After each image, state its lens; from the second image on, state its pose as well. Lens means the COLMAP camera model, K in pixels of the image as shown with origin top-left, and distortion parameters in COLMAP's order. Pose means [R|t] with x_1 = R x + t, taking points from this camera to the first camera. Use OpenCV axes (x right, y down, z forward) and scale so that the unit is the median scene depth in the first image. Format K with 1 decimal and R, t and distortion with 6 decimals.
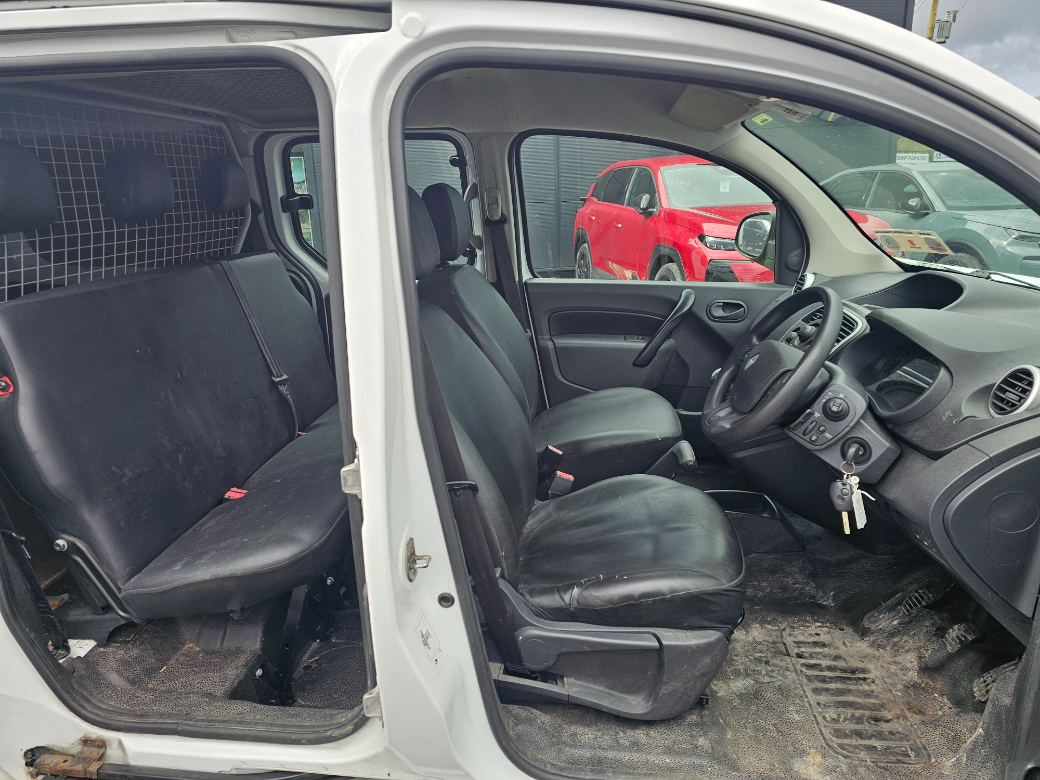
lens RADIAL K [[705.7, 0, 520.6], [0, 705.7, 372.1], [0, 0, 1]] dist [0.069763, -0.038027]
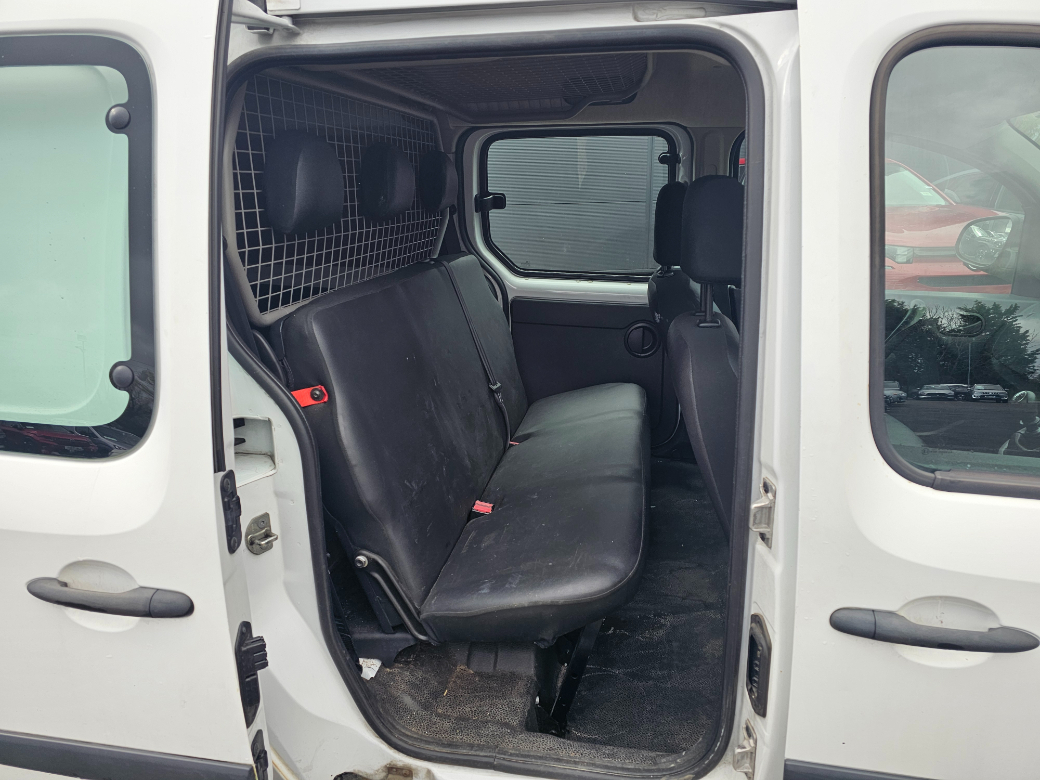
lens RADIAL K [[701.5, 0, 525.3], [0, 701.5, 390.4], [0, 0, 1]] dist [0.082458, -0.061477]
pose [[0.998785, 0.025721, -0.042045, -0.375866], [-0.024615, 0.999343, 0.026603, -0.016933], [0.042702, -0.025536, 0.998761, 0.076618]]
